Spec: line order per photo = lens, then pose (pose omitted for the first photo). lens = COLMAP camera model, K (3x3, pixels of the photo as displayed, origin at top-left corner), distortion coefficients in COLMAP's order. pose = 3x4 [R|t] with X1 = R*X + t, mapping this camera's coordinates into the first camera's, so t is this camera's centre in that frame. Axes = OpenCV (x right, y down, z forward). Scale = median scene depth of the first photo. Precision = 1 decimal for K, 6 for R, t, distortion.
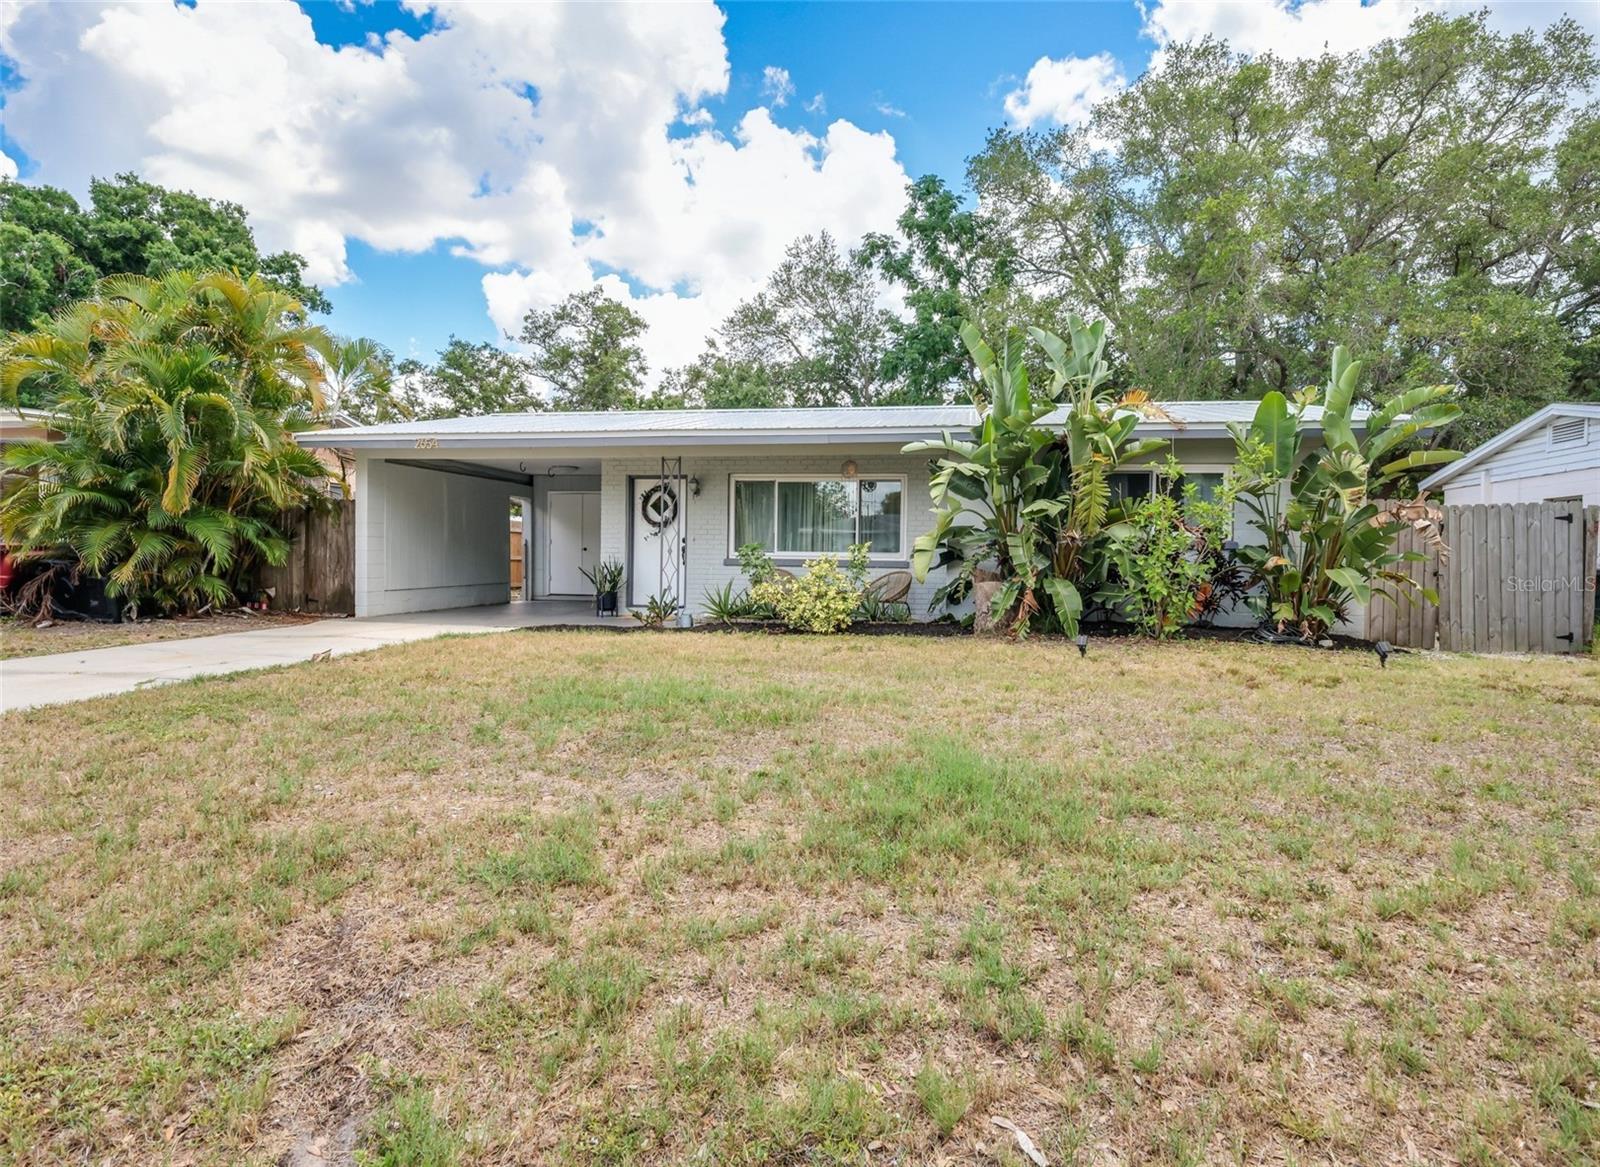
lens RADIAL K [[858.1, 0, 800.0], [0, 858.1, 583.5], [0, 0, 1]] dist [-0.000728, -0.001649]
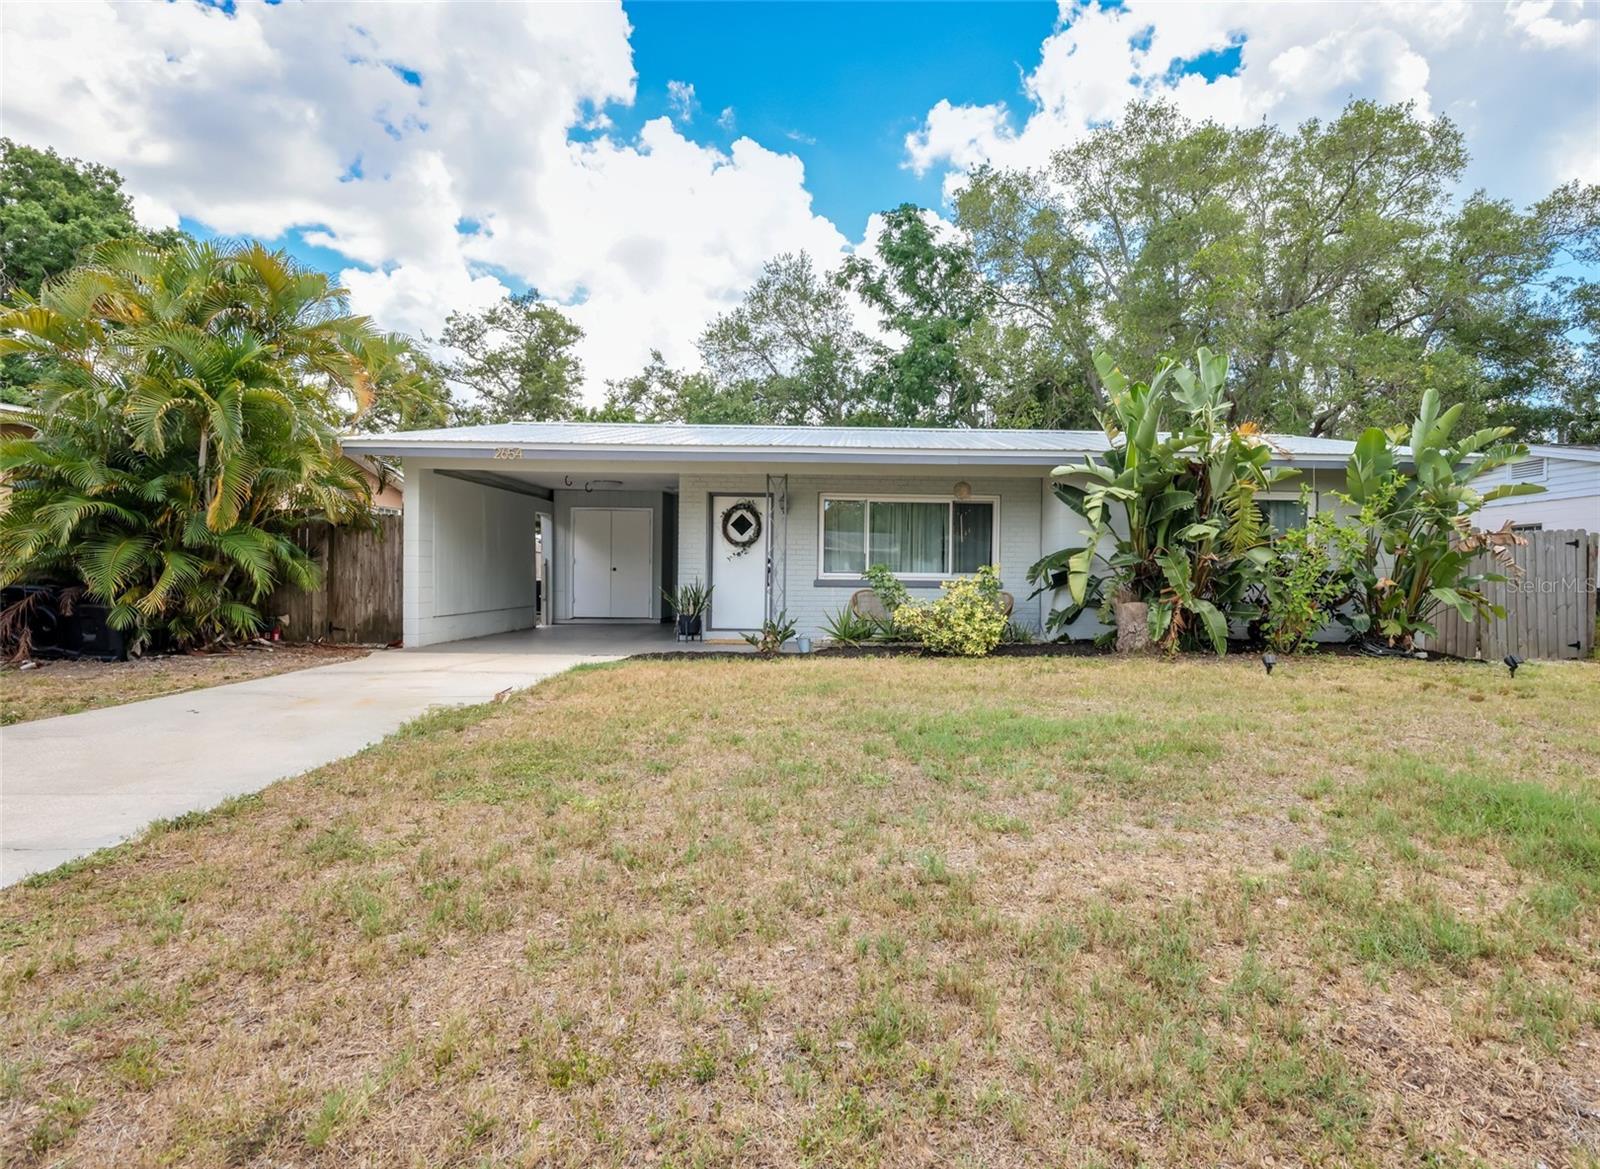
lens RADIAL K [[847.1, 0, 872.2], [0, 847.1, 592.5], [0, 0, 1]] dist [0.000252, -0.001249]
pose [[0.979691, -0.006306, 0.200413, -0.175180], [0.008250, 0.999927, -0.008865, -0.004551], [-0.200343, 0.010338, 0.979671, 0.038665]]
